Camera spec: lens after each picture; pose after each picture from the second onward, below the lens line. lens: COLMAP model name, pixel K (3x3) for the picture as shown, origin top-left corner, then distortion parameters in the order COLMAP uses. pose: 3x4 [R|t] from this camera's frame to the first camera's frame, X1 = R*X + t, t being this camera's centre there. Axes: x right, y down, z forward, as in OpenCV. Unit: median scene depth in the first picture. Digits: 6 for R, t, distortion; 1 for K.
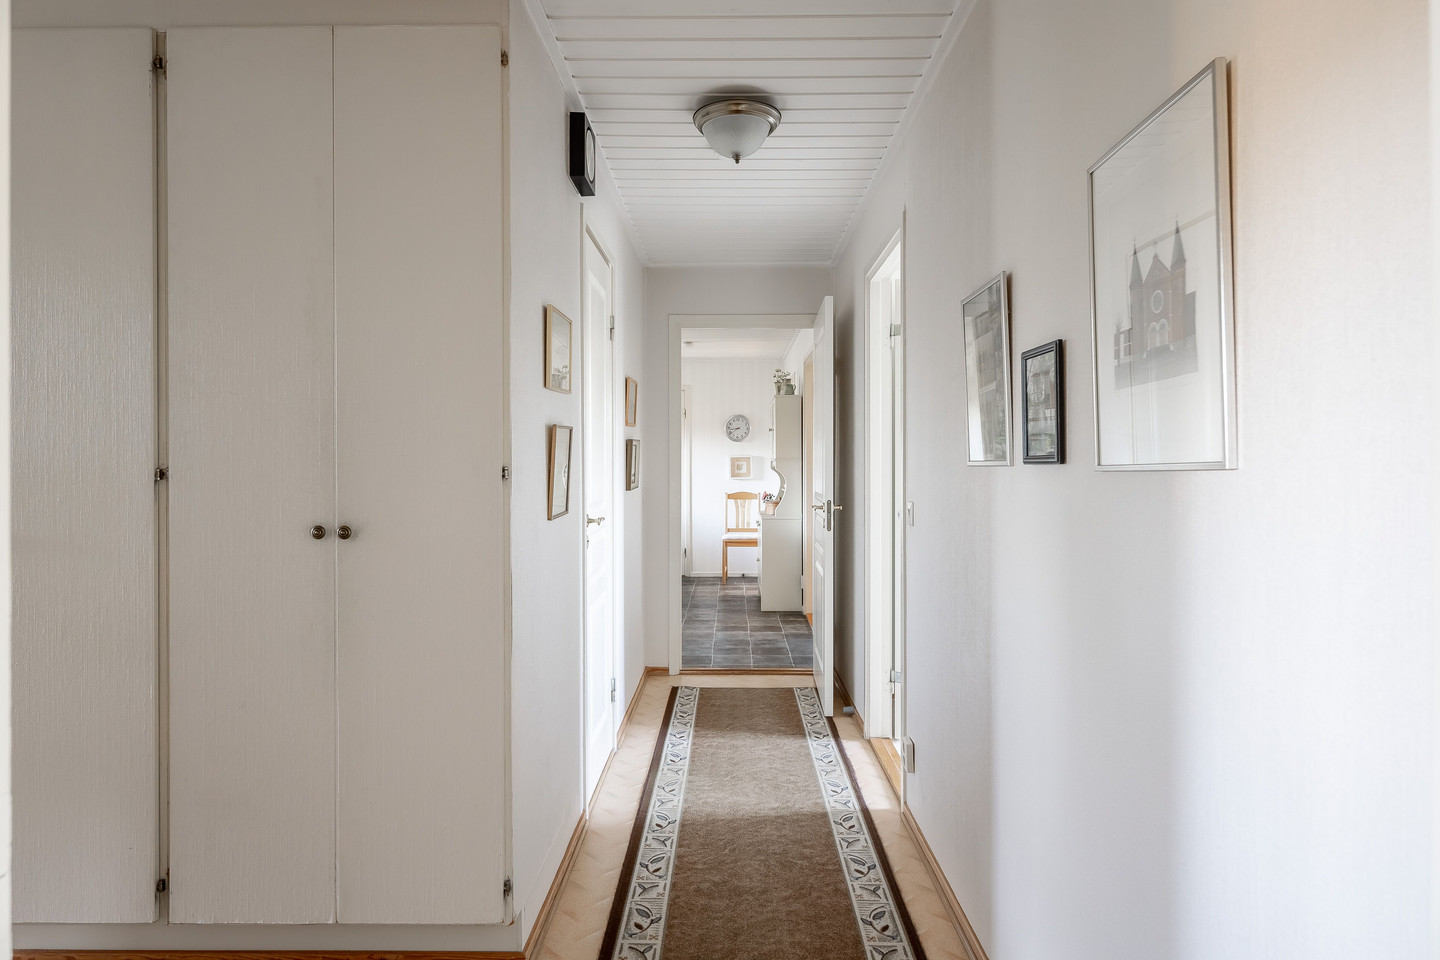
lens RADIAL K [[828.1, 0, 720.3], [0, 828.1, 473.1], [0, 0, 1]] dist [0.003129, 0.000376]
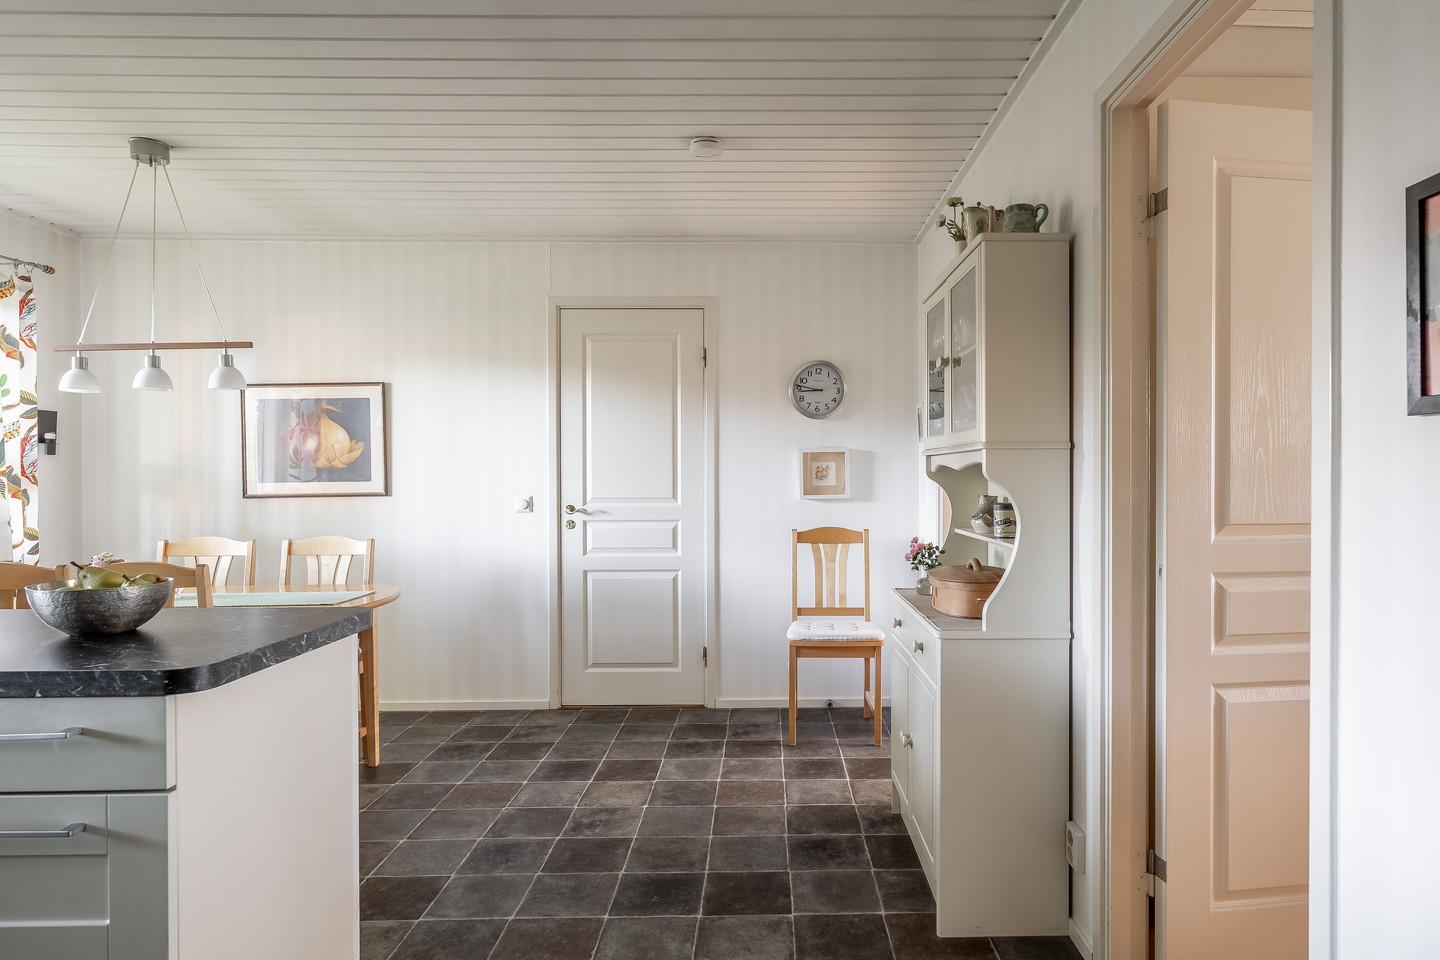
lens RADIAL K [[828.1, 0, 718.9], [0, 828.1, 484.8], [0, 0, 1]] dist [0.003129, 0.000376]
pose [[0.998830, 0.001756, -0.048333, -0.012077], [-0.001777, 0.999998, -0.000381, -0.000441], [0.048332, 0.000467, 0.998831, 0.534831]]
